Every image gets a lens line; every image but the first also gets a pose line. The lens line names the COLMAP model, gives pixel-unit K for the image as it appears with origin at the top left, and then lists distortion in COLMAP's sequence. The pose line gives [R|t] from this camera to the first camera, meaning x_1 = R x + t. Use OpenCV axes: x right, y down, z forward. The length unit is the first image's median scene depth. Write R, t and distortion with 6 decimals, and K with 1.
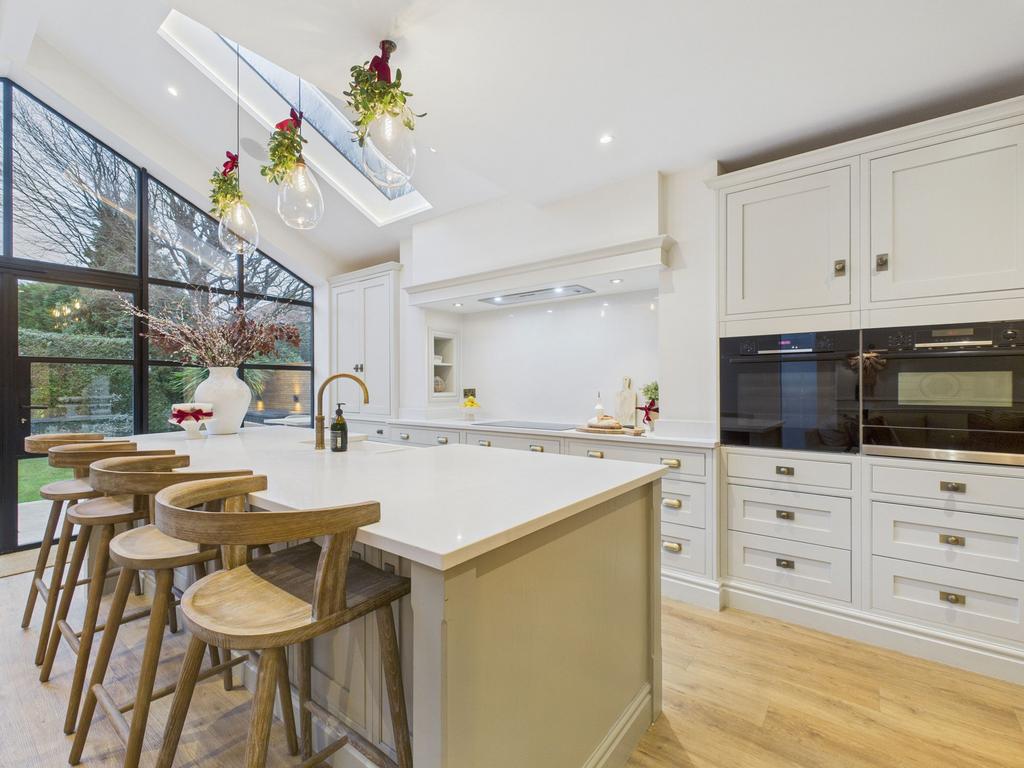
lens RADIAL K [[458.8, 0, 480.4], [0, 458.8, 389.4], [0, 0, 1]] dist [-0.000325, -0.000792]
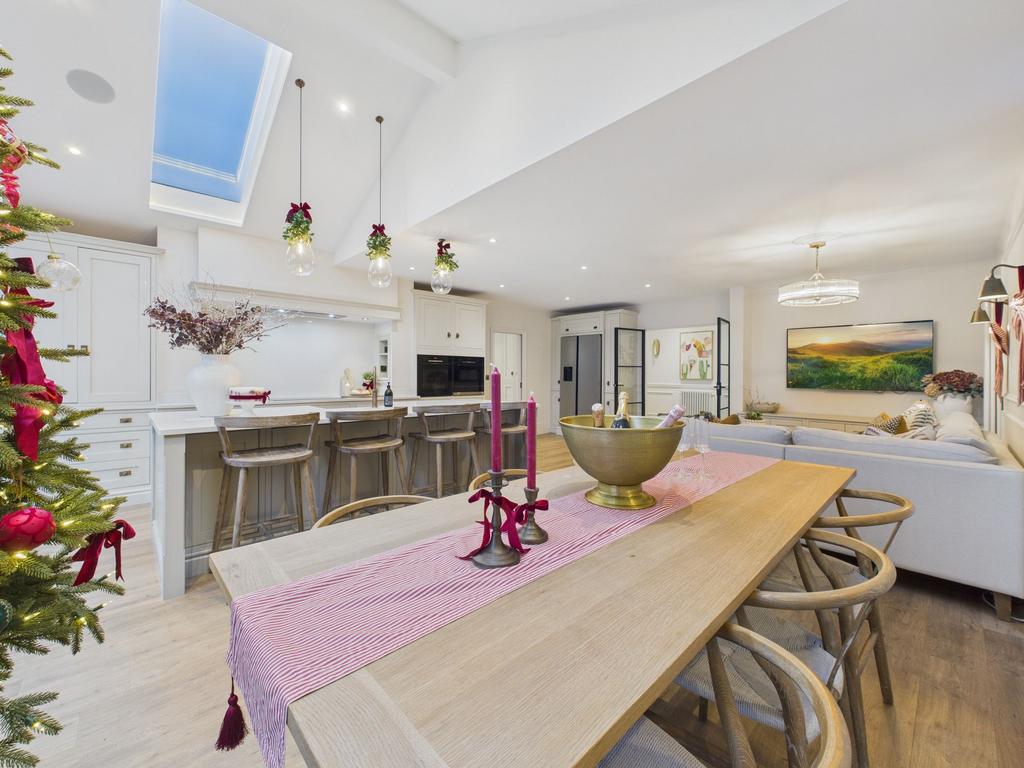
lens RADIAL K [[414.7, 0, 507.3], [0, 414.7, 377.9], [0, 0, 1]] dist [0.000275, -0.000690]
pose [[0.139347, -0.007477, 0.990215, -1.607129], [-0.000789, 0.999970, 0.007662, -0.001792], [-0.990243, -0.001849, 0.139336, 0.200162]]
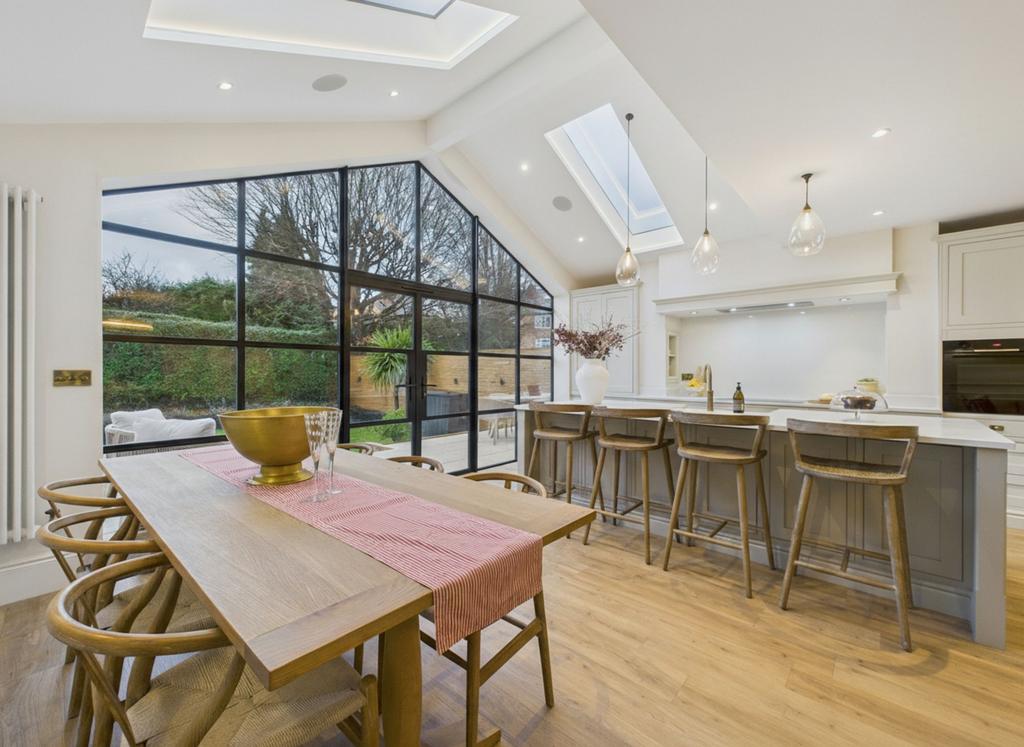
lens RADIAL K [[417.2, 0, 516.3], [0, 417.2, 372.7], [0, 0, 1]] dist [-0.005138, 0.000863]
pose [[0.999235, 0.003942, -0.038896, -0.815434], [-0.004003, 0.999991, -0.001470, 0.000043], [0.038890, 0.001625, 0.999242, -0.414984]]
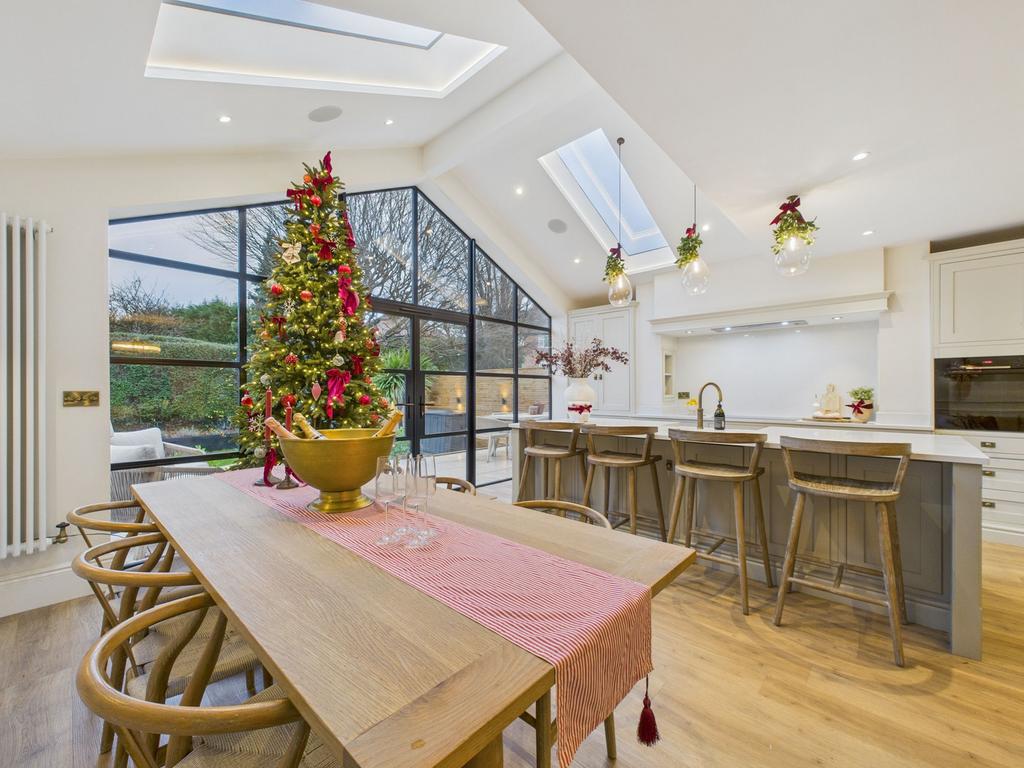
lens RADIAL K [[414.7, 0, 515.8], [0, 414.7, 391.8], [0, 0, 1]] dist [0.000275, -0.000690]
pose [[0.998603, -0.000619, -0.052829, -0.779226], [0.000443, 0.999994, -0.003354, 0.001902], [0.052831, 0.003326, 0.998598, -0.439642]]
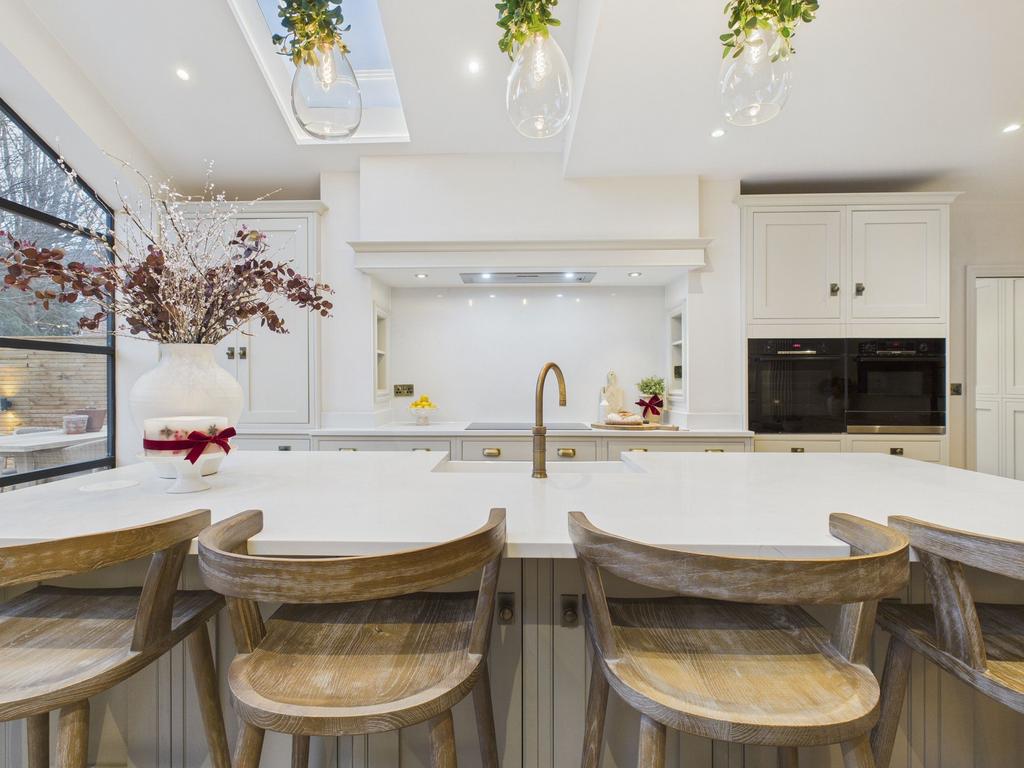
lens RADIAL K [[500.7, 0, 502.1], [0, 500.7, 382.9], [0, 0, 1]] dist [0.000625, 0.003597]
pose [[0.793513, -0.002356, 0.608549, -0.695060], [0.004104, 0.999990, -0.001479, -0.004013], [-0.608540, 0.003670, 0.793515, 0.385046]]
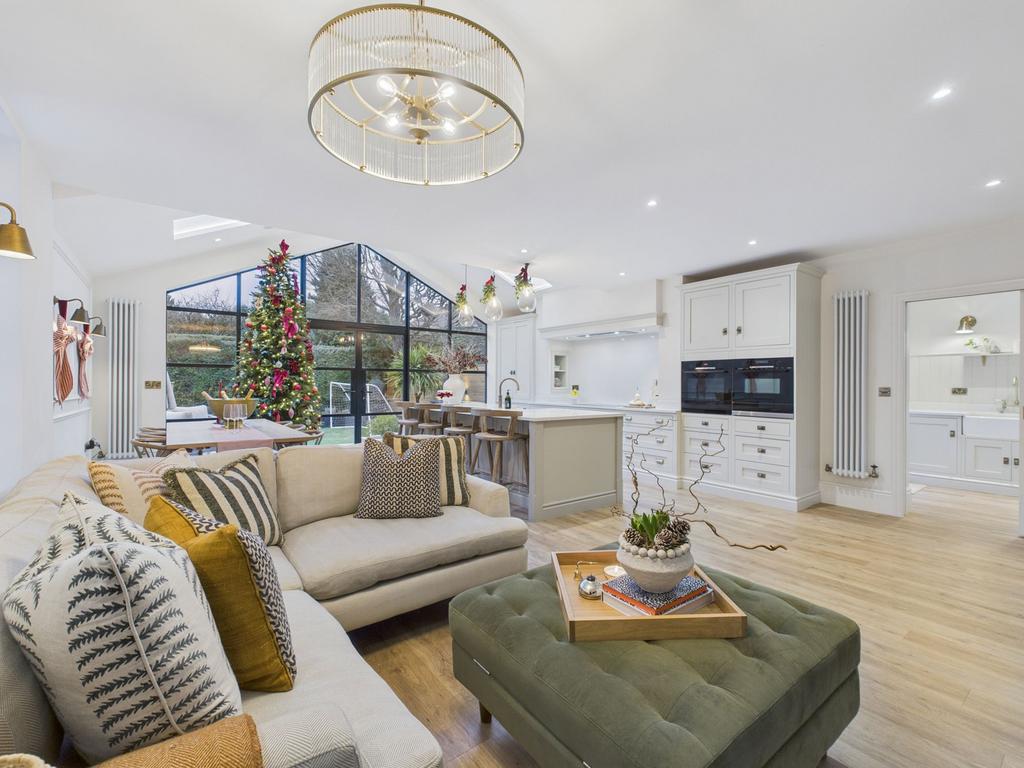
lens RADIAL K [[458.8, 0, 519.5], [0, 458.8, 383.3], [0, 0, 1]] dist [-0.000325, -0.000792]
pose [[0.973651, 0.006508, -0.227952, 0.274307], [-0.008096, 0.999949, -0.006034, 0.007061], [0.227901, 0.007721, 0.973654, -1.195426]]
